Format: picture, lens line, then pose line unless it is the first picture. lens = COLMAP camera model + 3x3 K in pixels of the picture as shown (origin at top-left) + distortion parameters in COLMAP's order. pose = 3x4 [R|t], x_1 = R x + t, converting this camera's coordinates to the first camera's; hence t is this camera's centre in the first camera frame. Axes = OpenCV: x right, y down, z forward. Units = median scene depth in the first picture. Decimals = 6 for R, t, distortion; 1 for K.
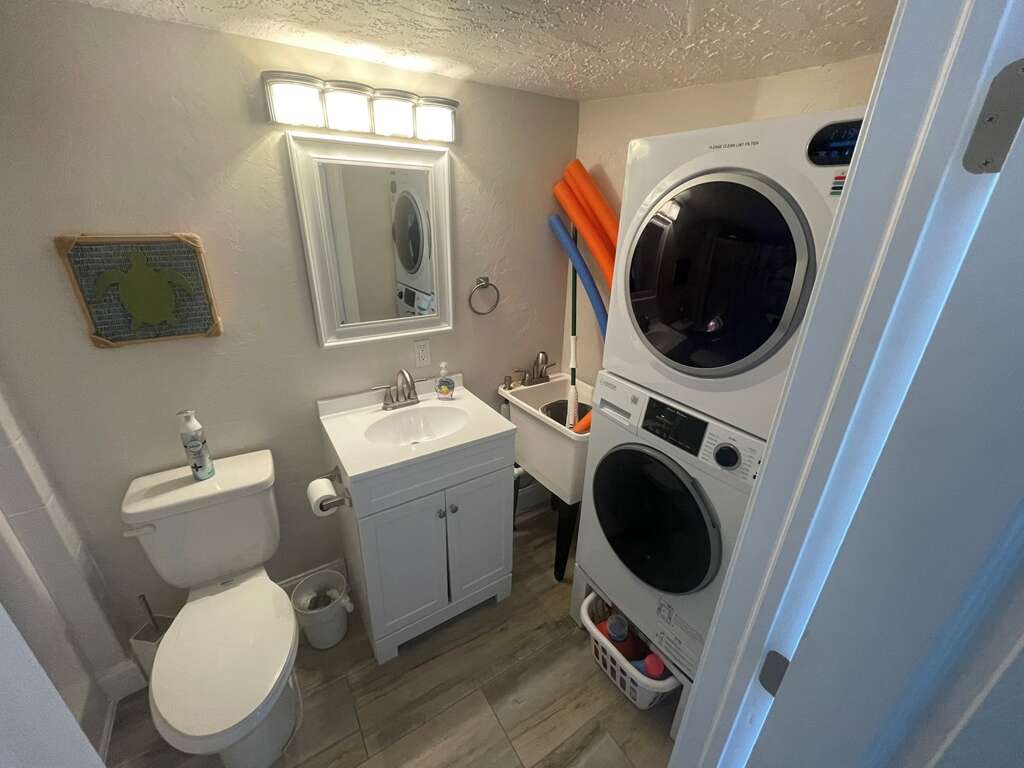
lens RADIAL K [[414.5, 0, 512.0], [0, 414.5, 384.0], [0, 0, 1]] dist [-0.000031, -0.000420]
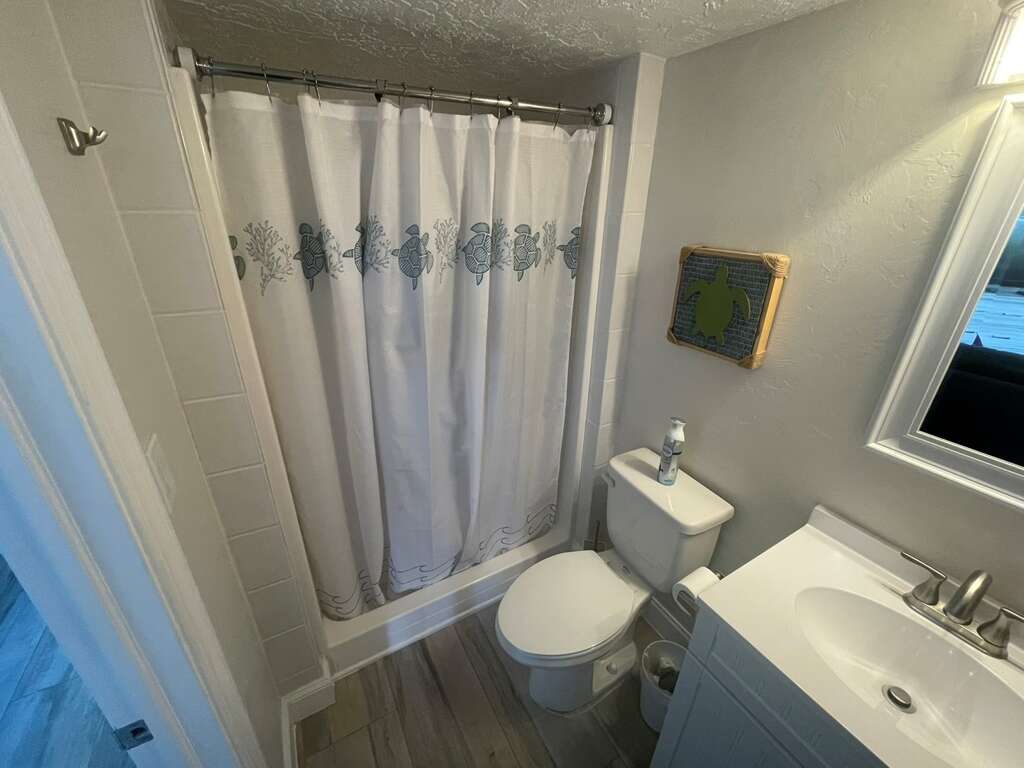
lens RADIAL K [[414.5, 0, 512.0], [0, 414.5, 384.0], [0, 0, 1]] dist [-0.000031, -0.000420]
pose [[-0.060659, 0.375751, -0.924733, 0.151571], [-0.407779, 0.836274, 0.366556, -0.211214], [0.911064, 0.399321, 0.102495, 0.472956]]
